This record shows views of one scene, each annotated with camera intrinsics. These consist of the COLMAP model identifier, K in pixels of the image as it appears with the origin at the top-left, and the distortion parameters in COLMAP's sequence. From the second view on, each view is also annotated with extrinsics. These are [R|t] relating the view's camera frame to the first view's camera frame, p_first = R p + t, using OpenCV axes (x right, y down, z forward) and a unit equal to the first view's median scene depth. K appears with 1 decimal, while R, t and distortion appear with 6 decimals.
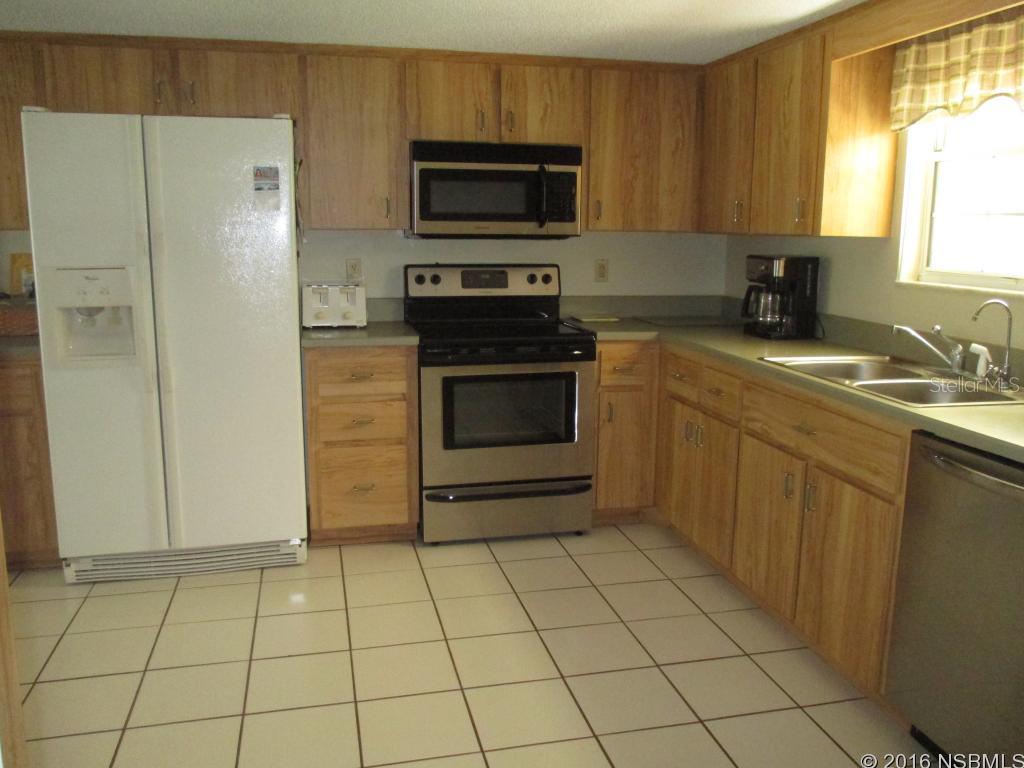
lens RADIAL K [[854.6, 0, 529.4], [0, 854.6, 371.7], [0, 0, 1]] dist [-0.043372, 0.001306]
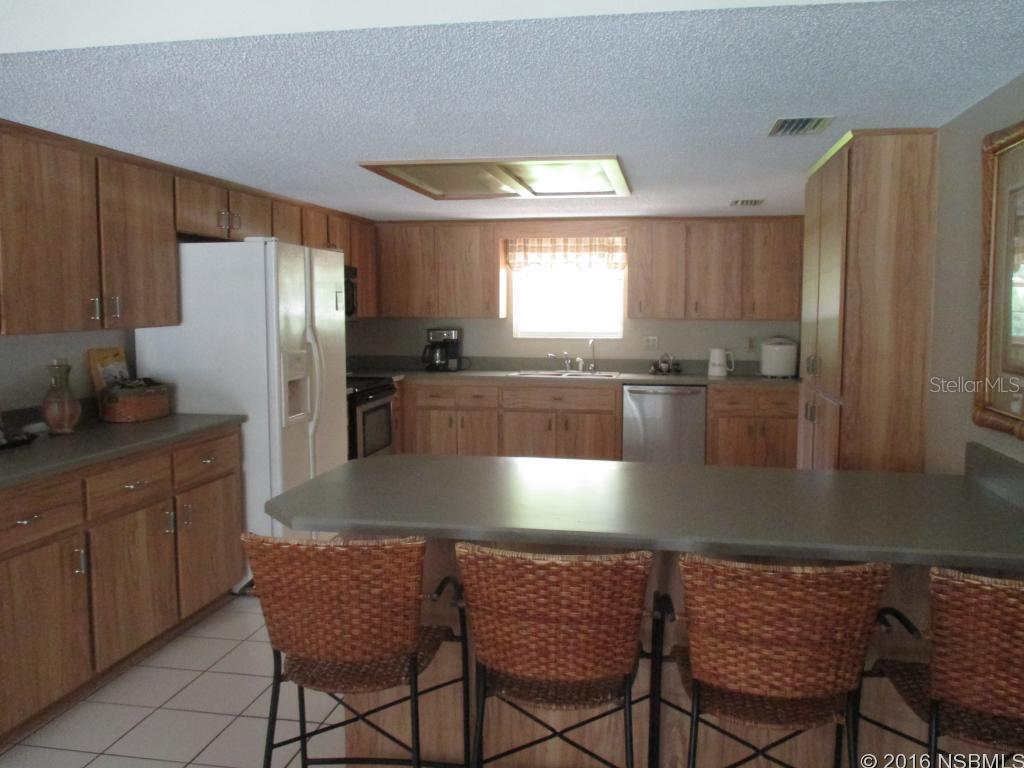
lens RADIAL K [[854.6, 0, 529.4], [0, 854.6, 371.7], [0, 0, 1]] dist [-0.043372, 0.001306]
pose [[0.404959, -0.079336, 0.910886, -1.665720], [0.151048, 0.988345, 0.018929, -0.056485], [-0.901772, 0.129922, 0.412223, 0.060448]]
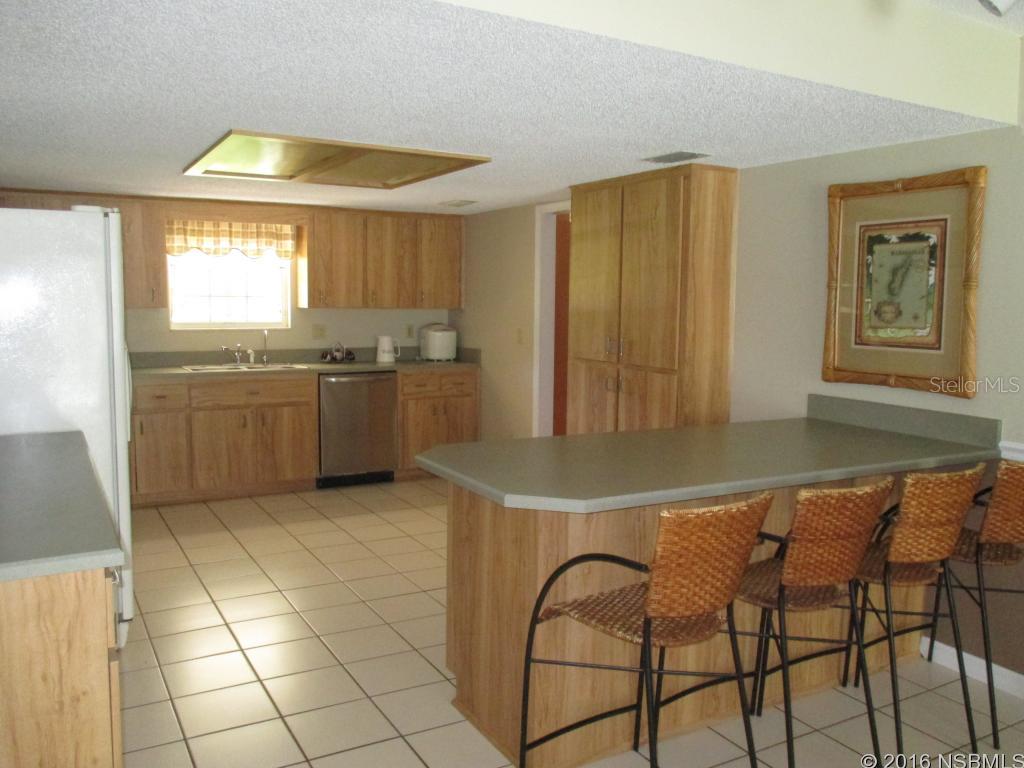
lens RADIAL K [[854.6, 0, 529.4], [0, 854.6, 371.7], [0, 0, 1]] dist [-0.043372, 0.001306]
pose [[-0.273477, -0.098246, 0.956848, -1.796645], [0.144541, 0.979277, 0.141861, -0.178720], [-0.950956, 0.177100, -0.253610, 0.759765]]
